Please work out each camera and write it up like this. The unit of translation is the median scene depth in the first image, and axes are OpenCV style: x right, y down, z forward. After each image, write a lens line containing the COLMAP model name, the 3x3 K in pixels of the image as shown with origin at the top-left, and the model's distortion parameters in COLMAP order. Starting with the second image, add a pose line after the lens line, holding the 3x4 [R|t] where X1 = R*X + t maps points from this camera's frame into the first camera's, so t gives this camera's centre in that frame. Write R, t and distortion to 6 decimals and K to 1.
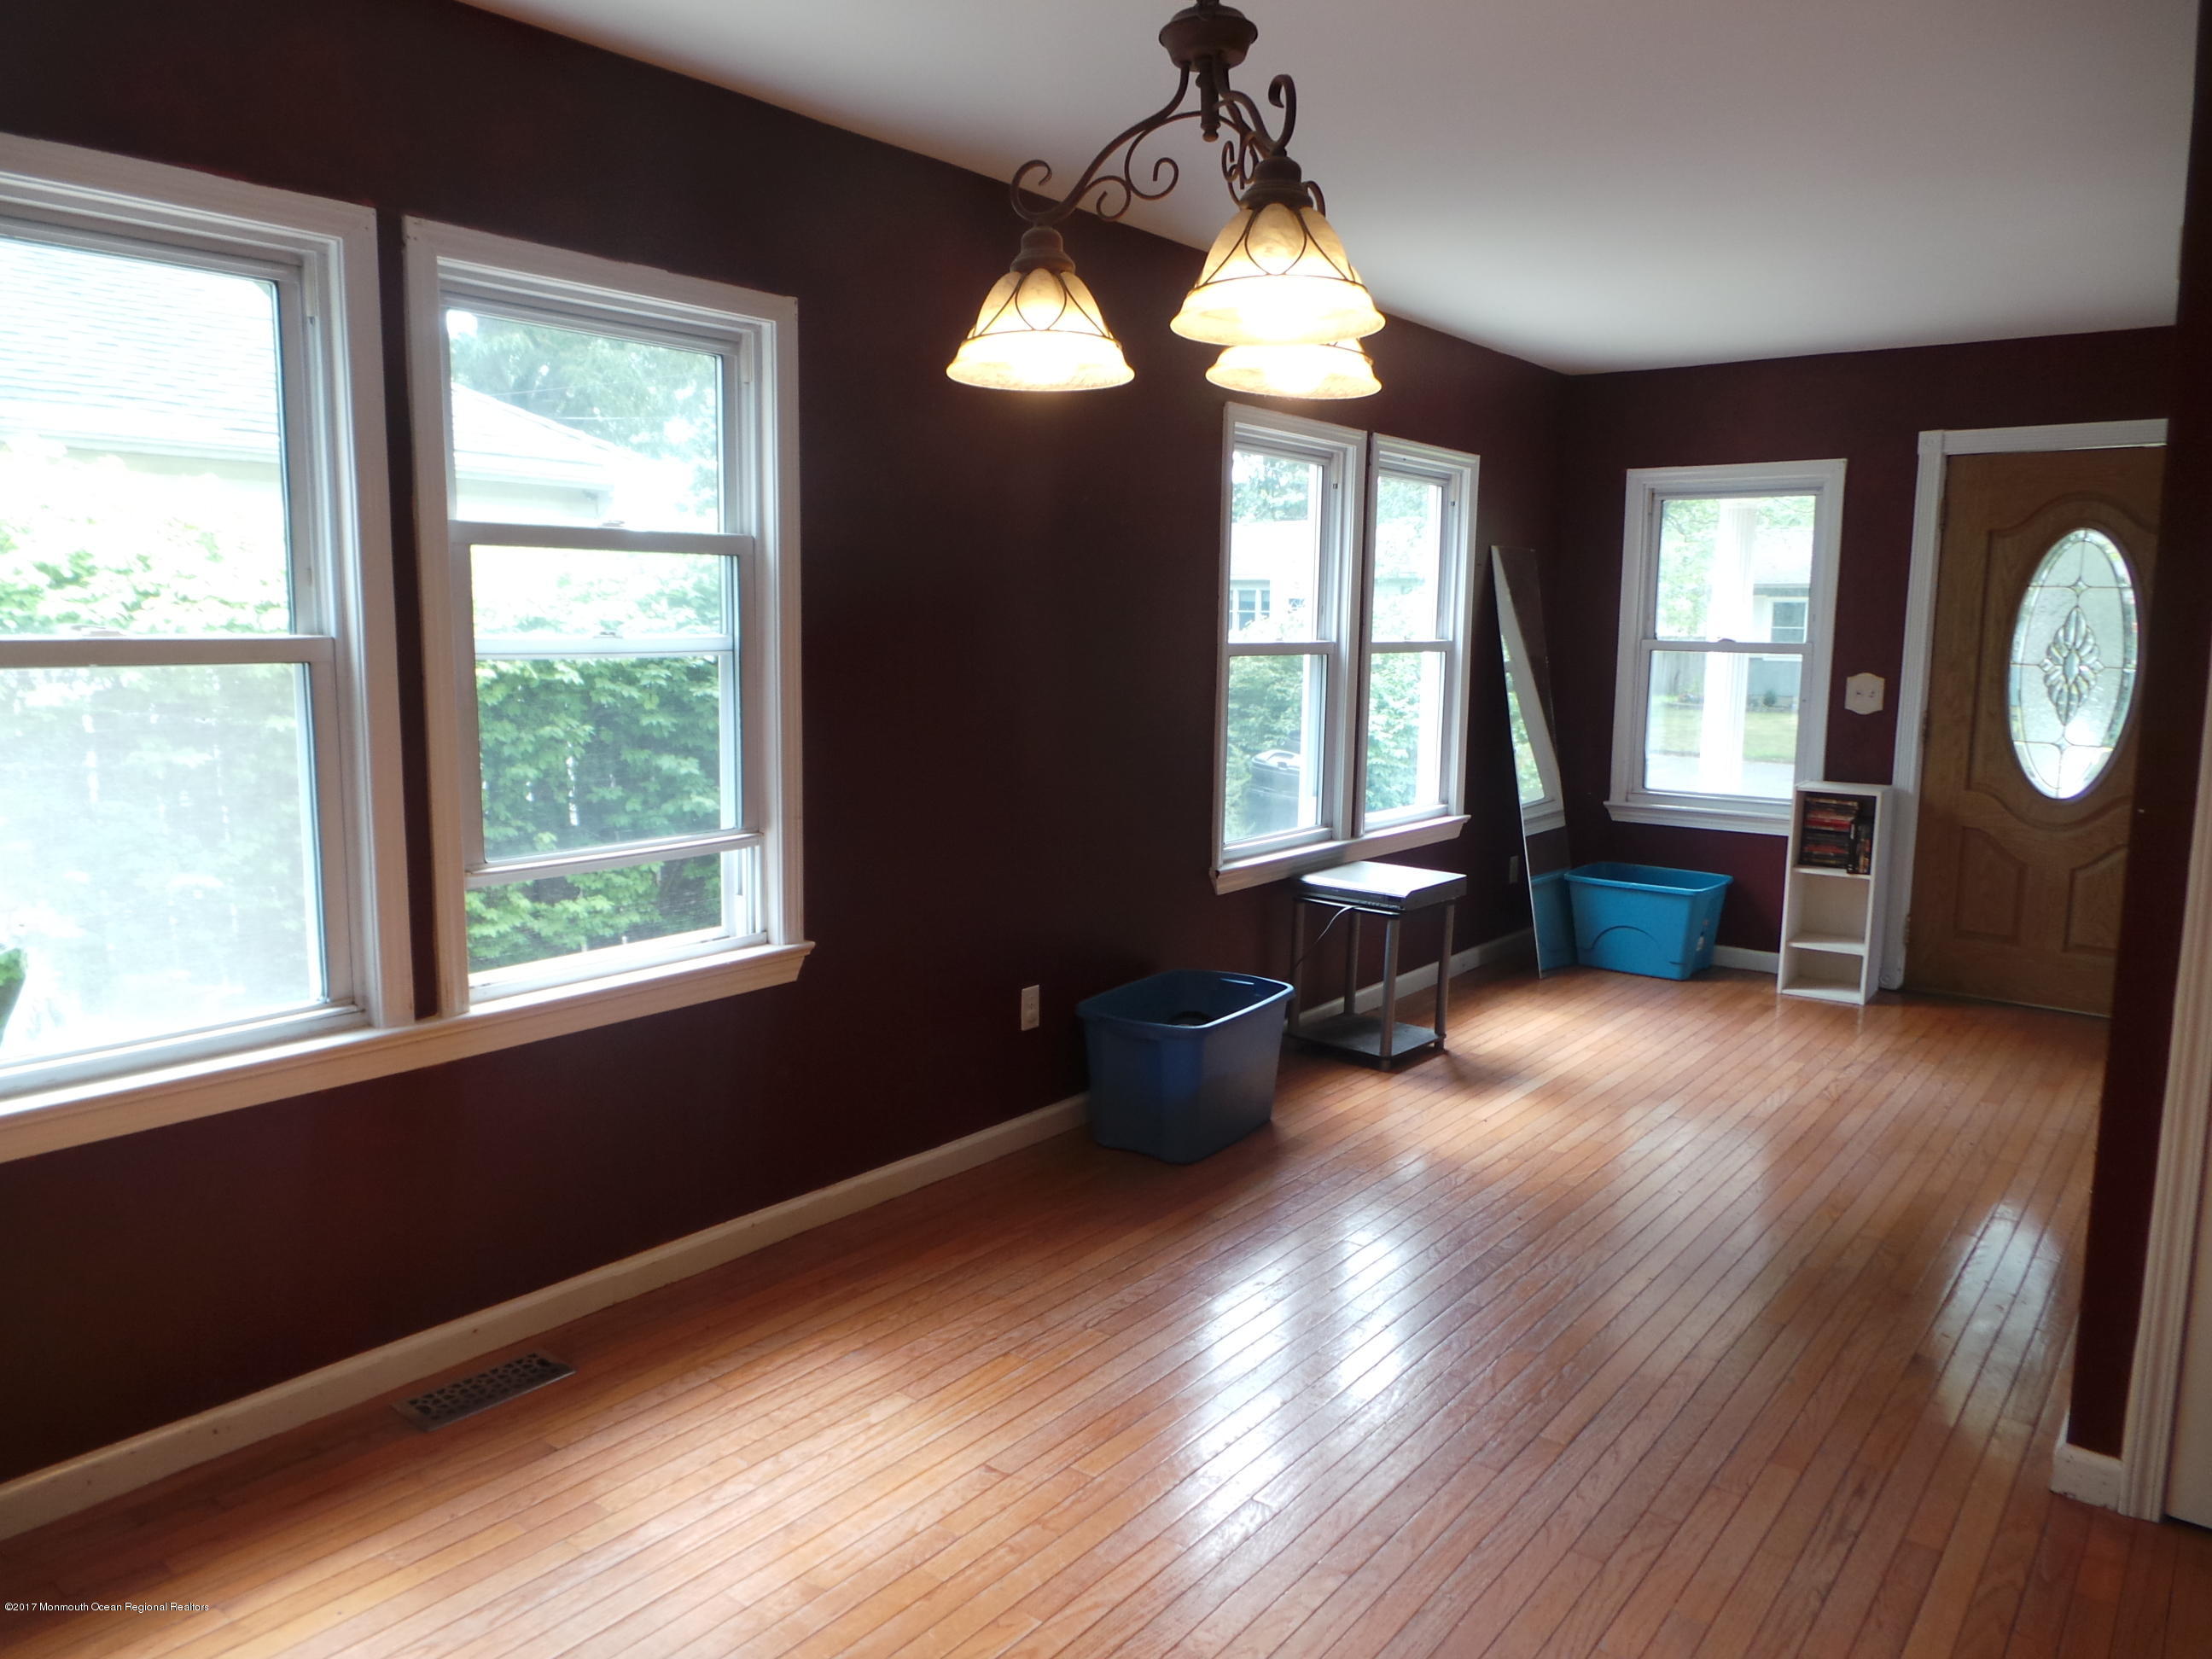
lens RADIAL K [[1526.1, 0, 1143.8], [0, 1526.1, 838.0], [0, 0, 1]] dist [-0.025371, -0.002966]
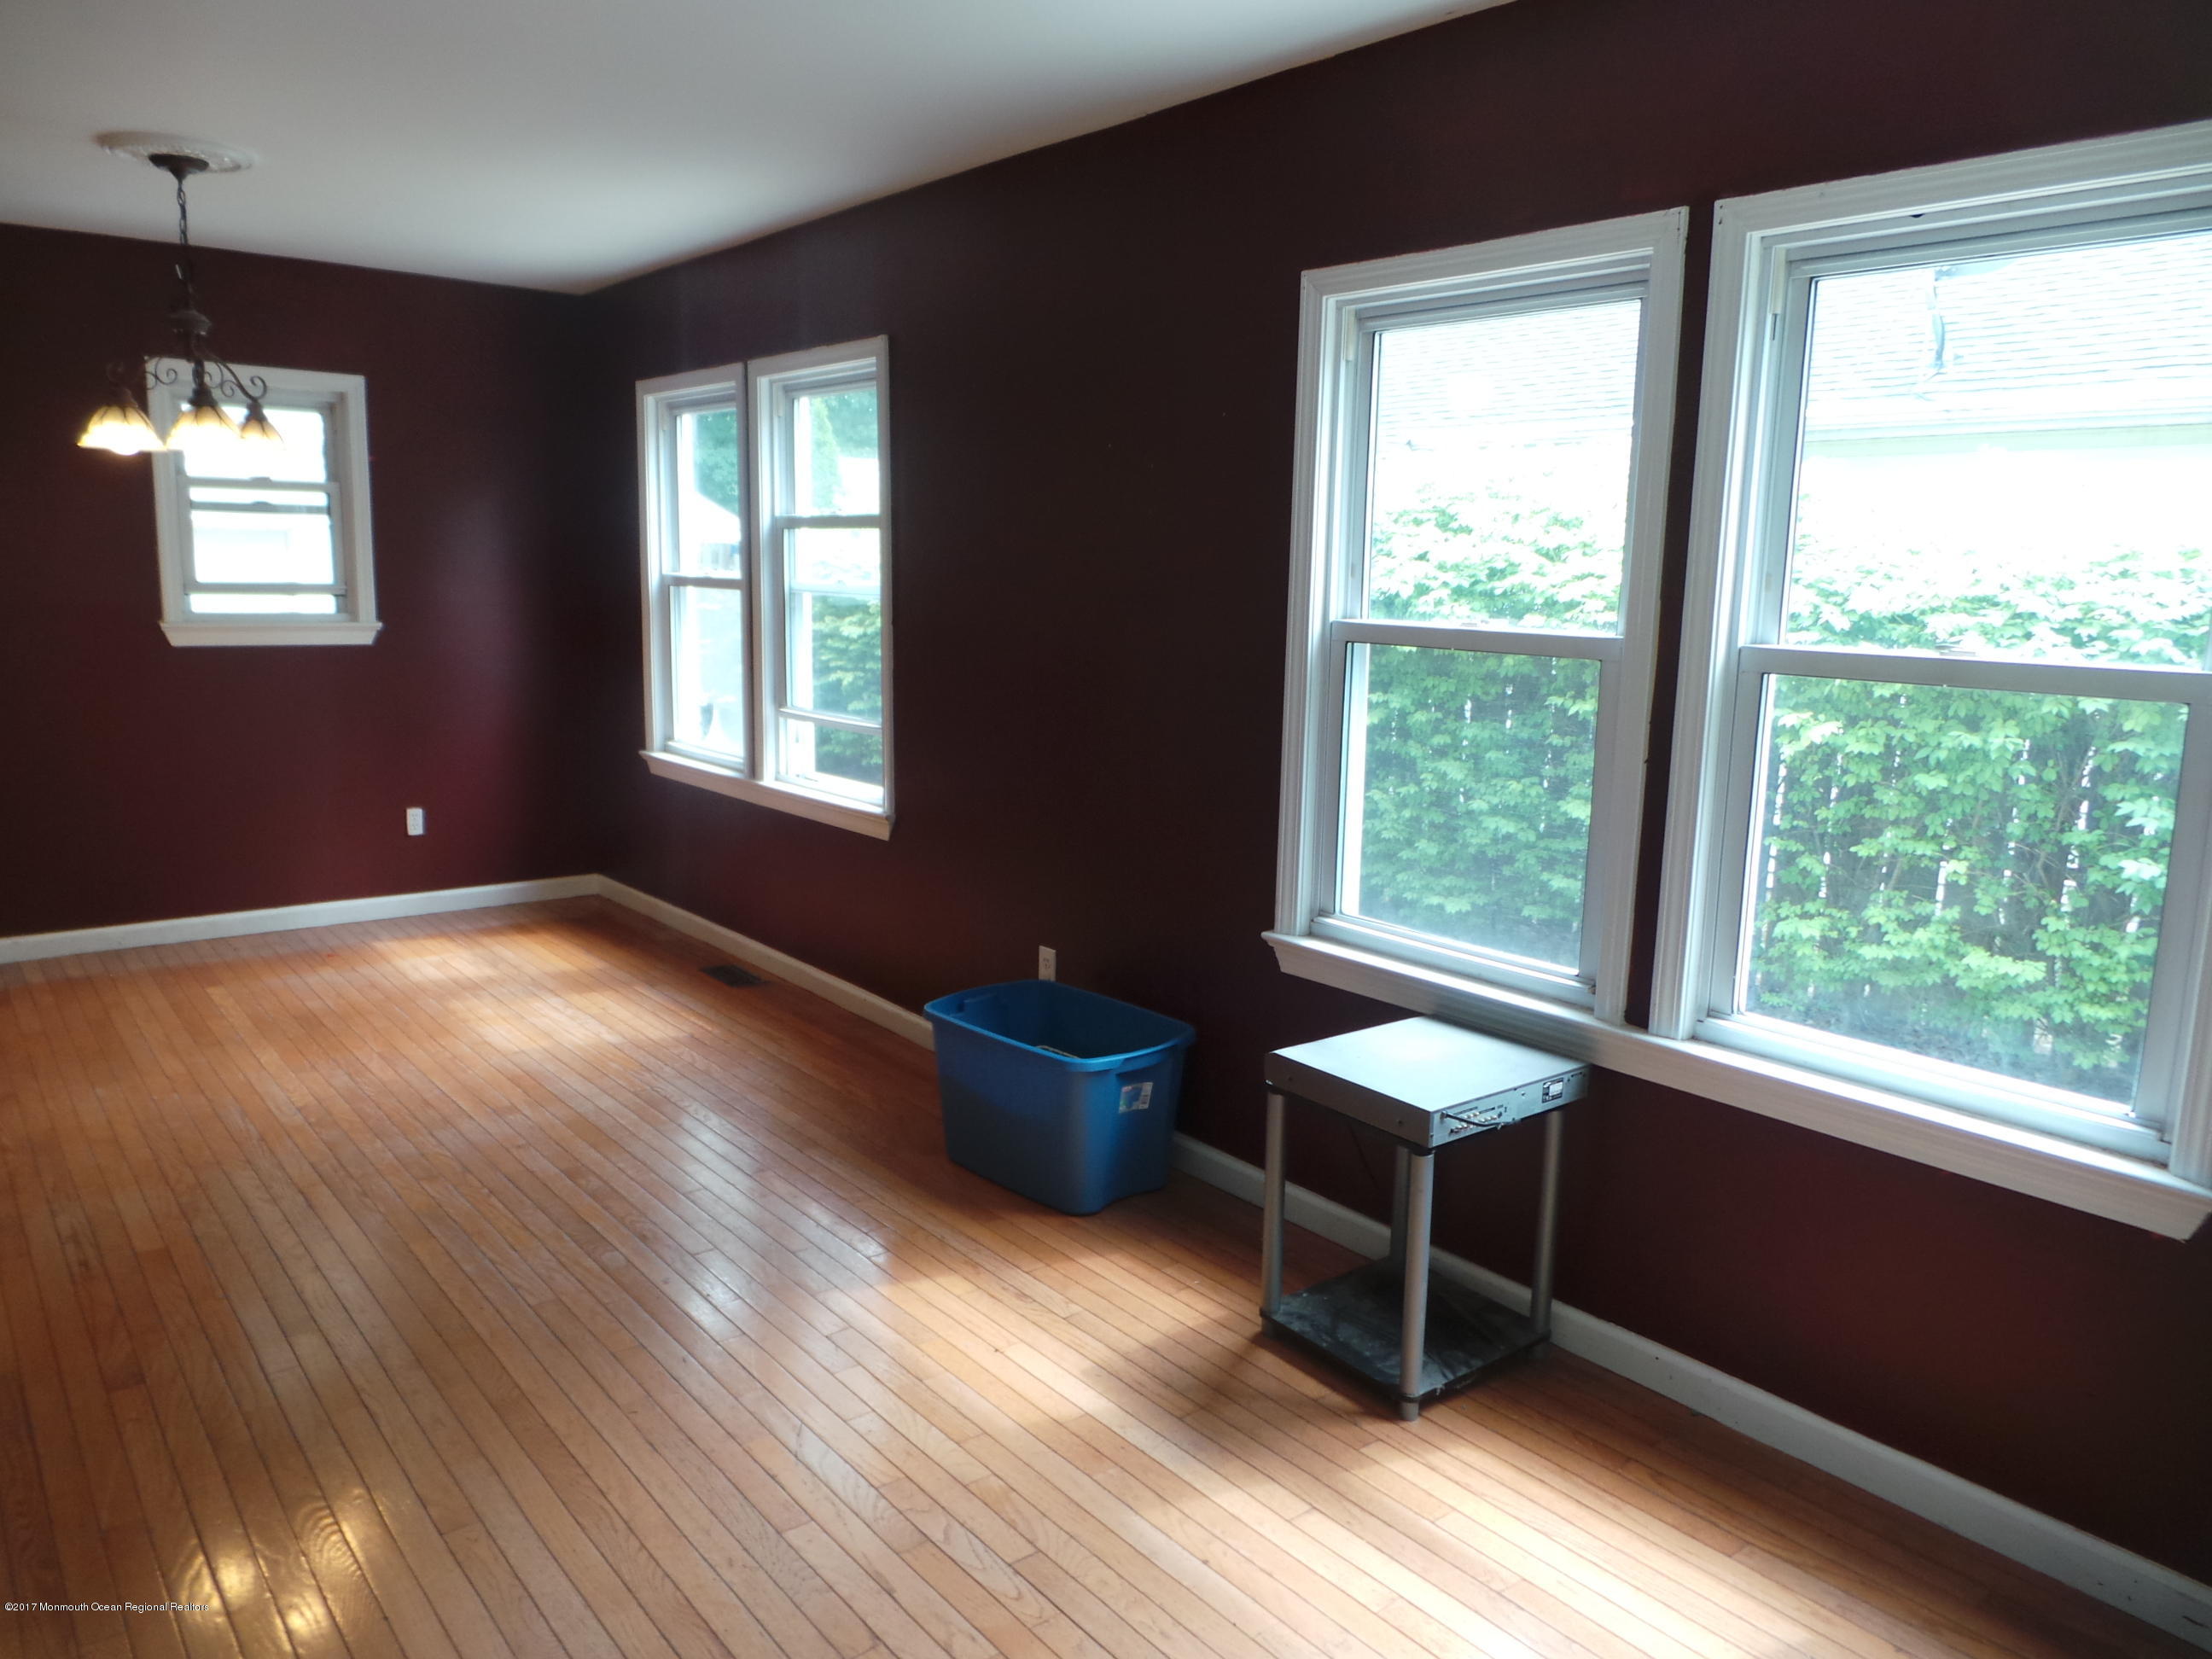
lens RADIAL K [[1535.8, 0, 1112.1], [0, 1535.8, 822.4], [0, 0, 1]] dist [-0.010538, -0.018027]
pose [[-0.232440, 0.142835, -0.962065, 1.123927], [-0.164430, 0.969148, 0.183613, -0.226283], [0.958611, 0.200872, -0.201782, 1.566885]]
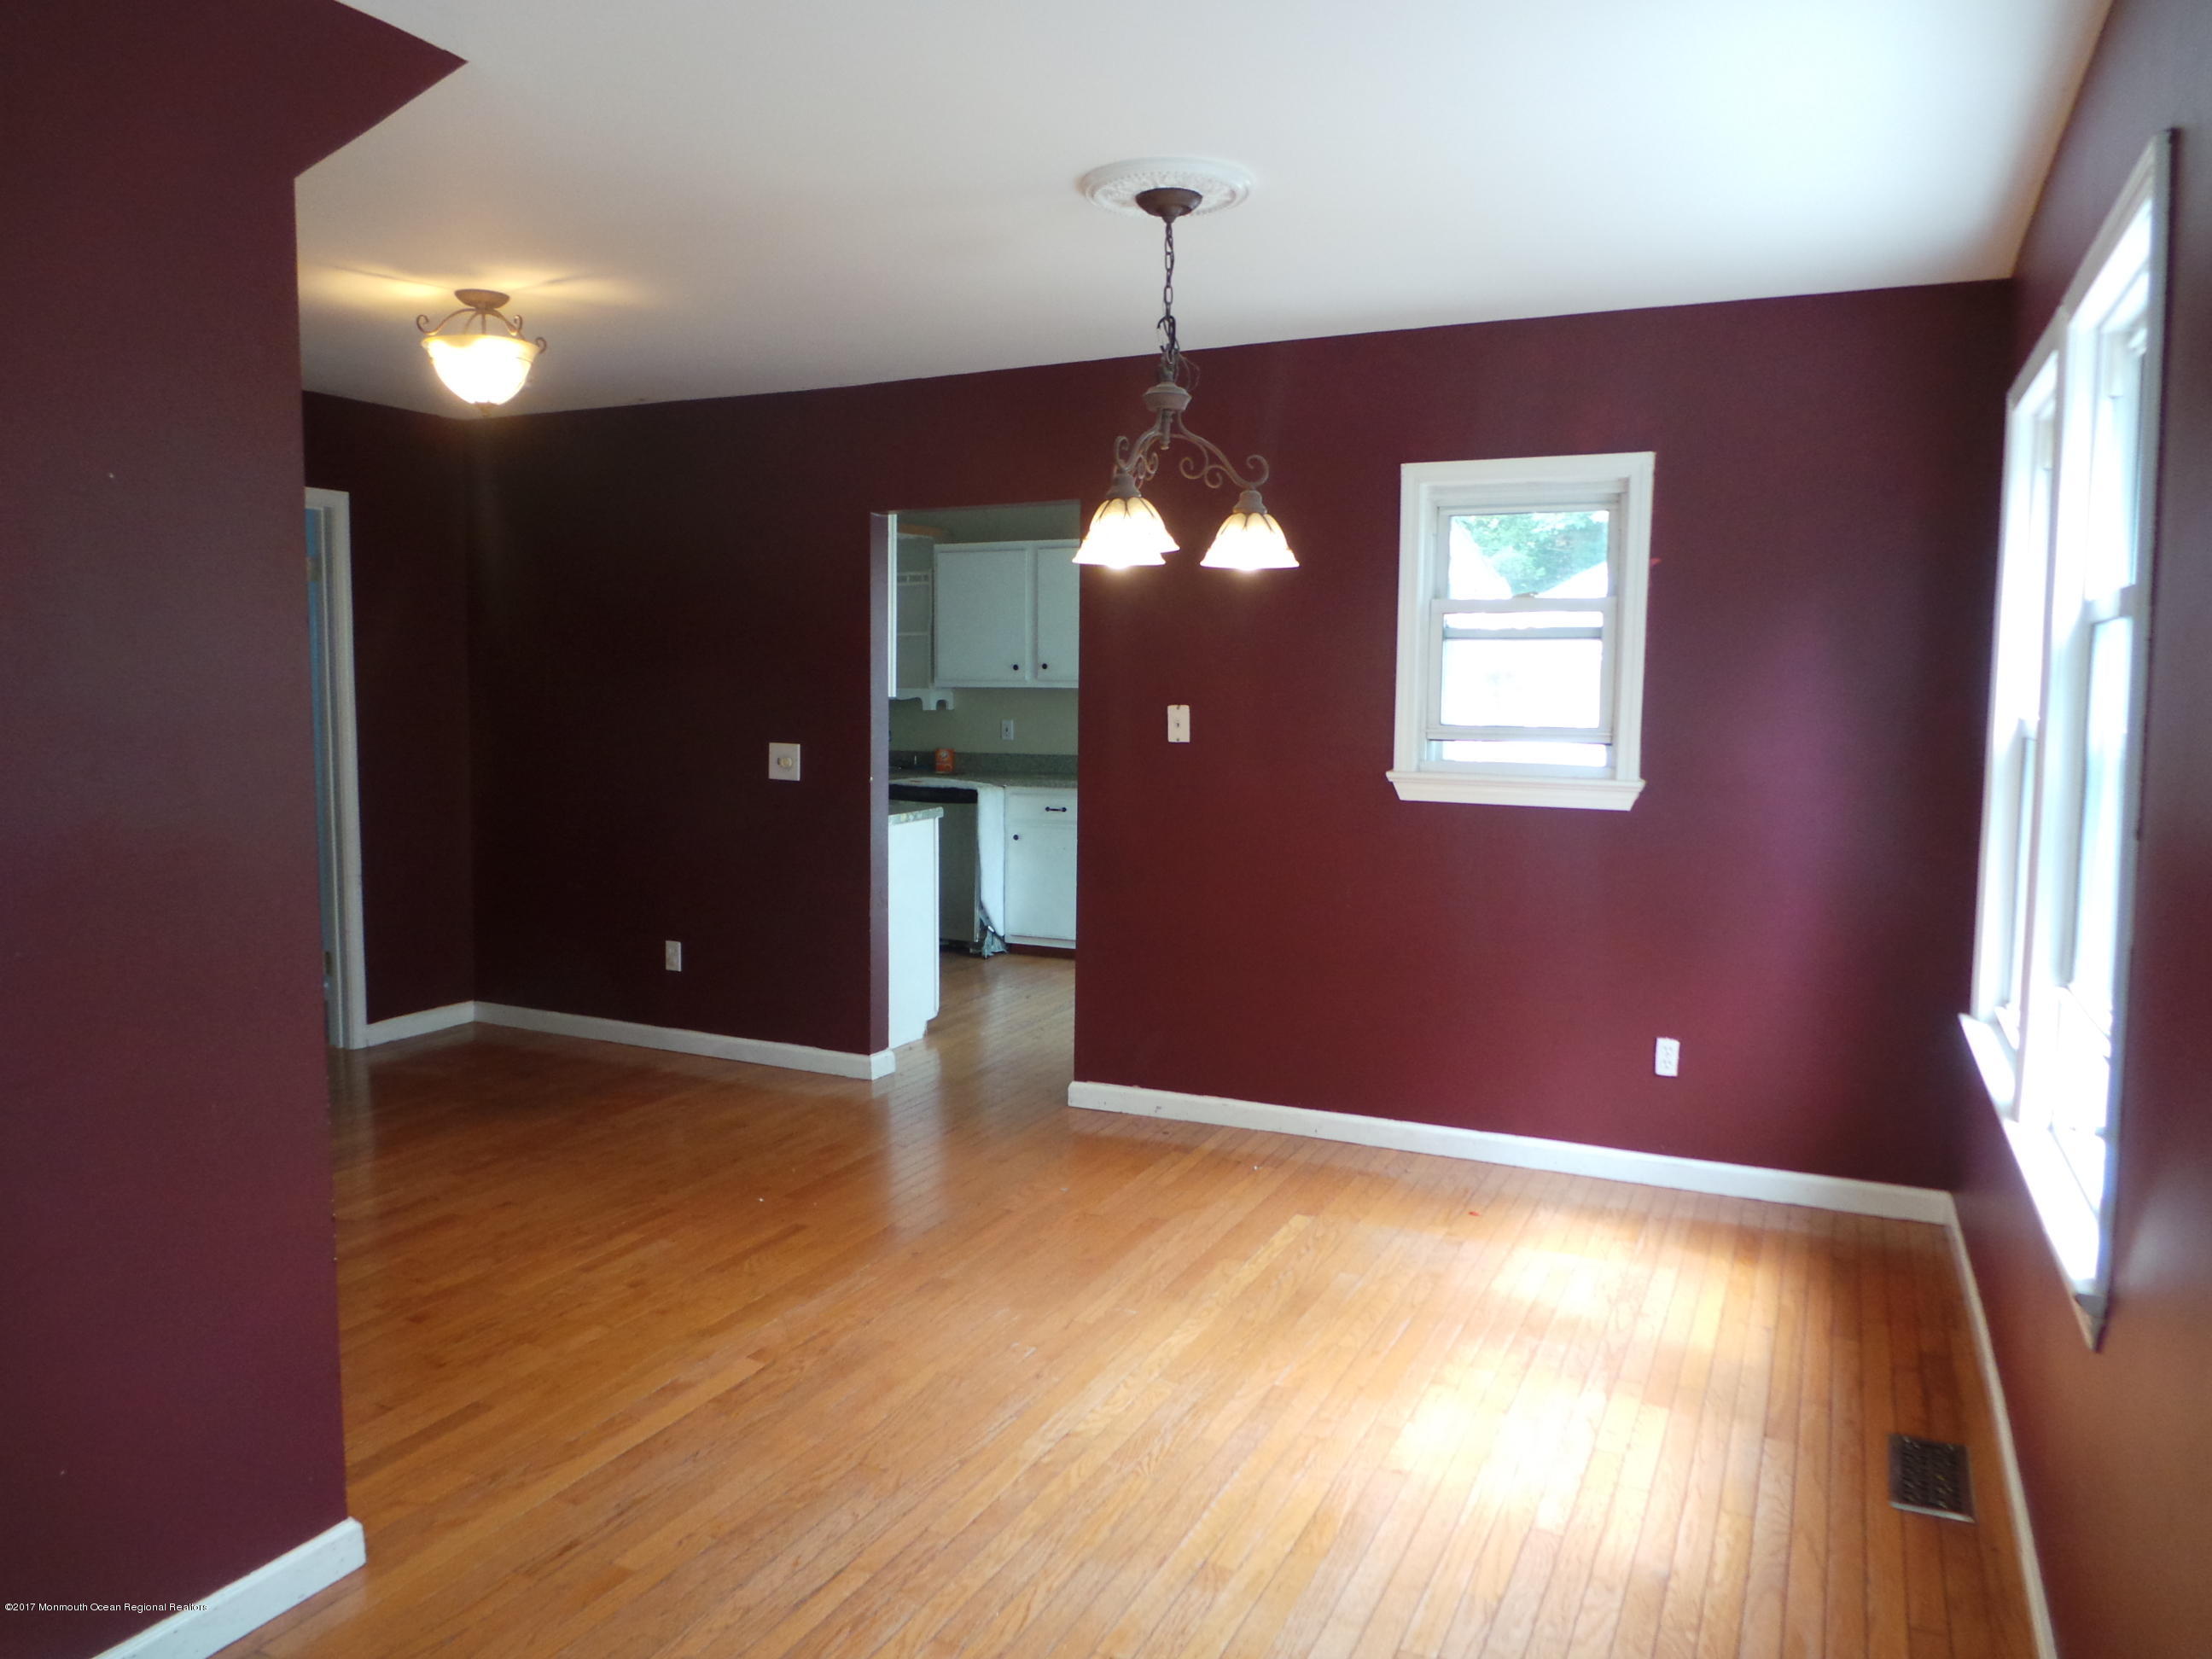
lens RADIAL K [[1535.8, 0, 1112.1], [0, 1535.8, 822.4], [0, 0, 1]] dist [-0.010538, -0.018027]
pose [[-0.980441, -0.003797, -0.196776, 0.253766], [-0.047890, 0.974366, 0.219812, -0.217072], [0.190897, 0.224936, -0.955491, 1.519113]]
